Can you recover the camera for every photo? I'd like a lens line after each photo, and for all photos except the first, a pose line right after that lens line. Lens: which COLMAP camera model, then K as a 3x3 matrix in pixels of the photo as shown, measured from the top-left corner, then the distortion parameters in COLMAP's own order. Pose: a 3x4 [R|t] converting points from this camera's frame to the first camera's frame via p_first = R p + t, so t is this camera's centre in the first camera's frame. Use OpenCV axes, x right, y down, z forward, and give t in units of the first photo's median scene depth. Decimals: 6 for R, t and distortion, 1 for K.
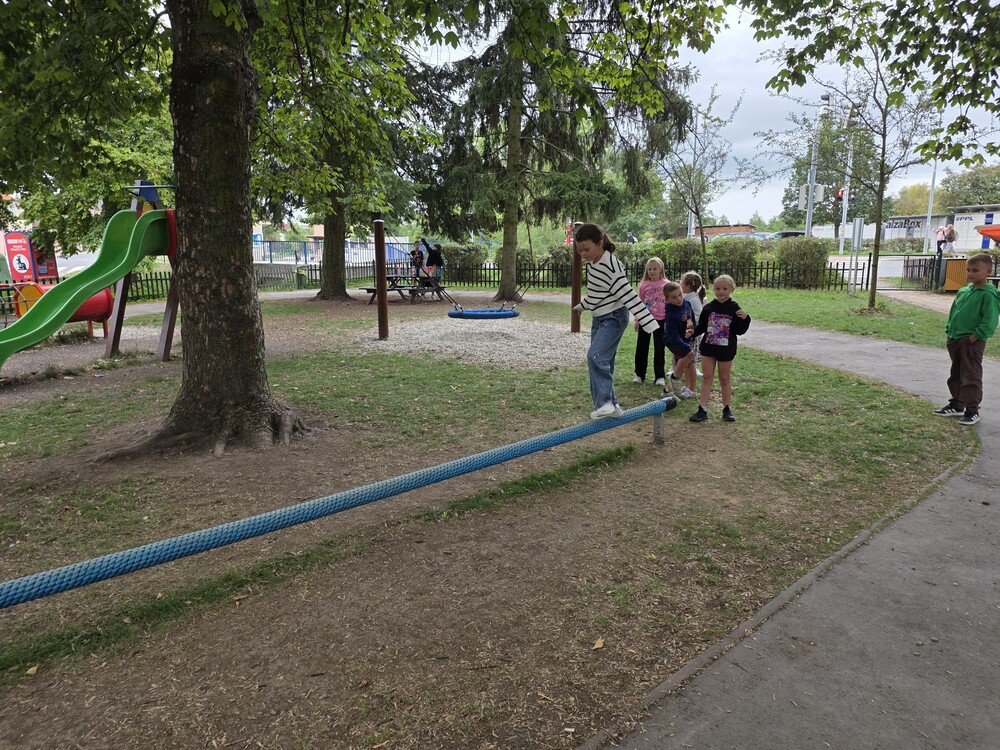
lens RADIAL K [[661.0, 0, 497.1], [0, 661.0, 364.2], [0, 0, 1]] dist [0.063609, -0.051646]
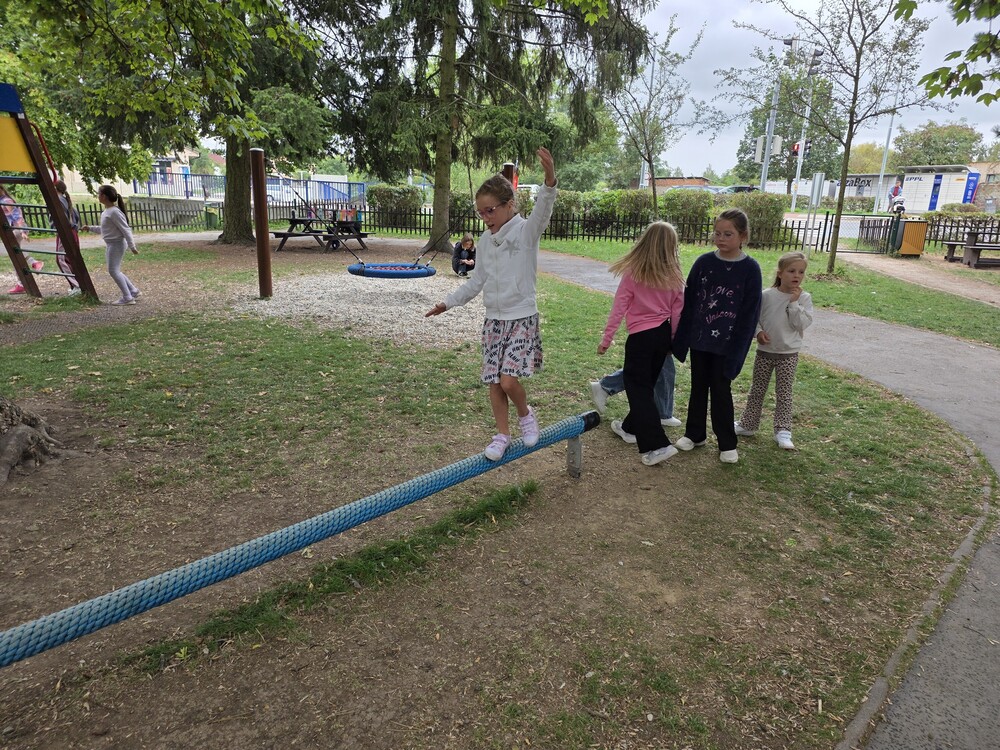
lens RADIAL K [[657.9, 0, 502.9], [0, 657.9, 363.2], [0, 0, 1]] dist [0.057289, -0.040095]
pose [[0.996679, 0.016471, 0.079744, 0.033397], [-0.022672, 0.996735, 0.077489, -0.016949], [-0.078207, -0.079039, 0.993799, 0.095092]]
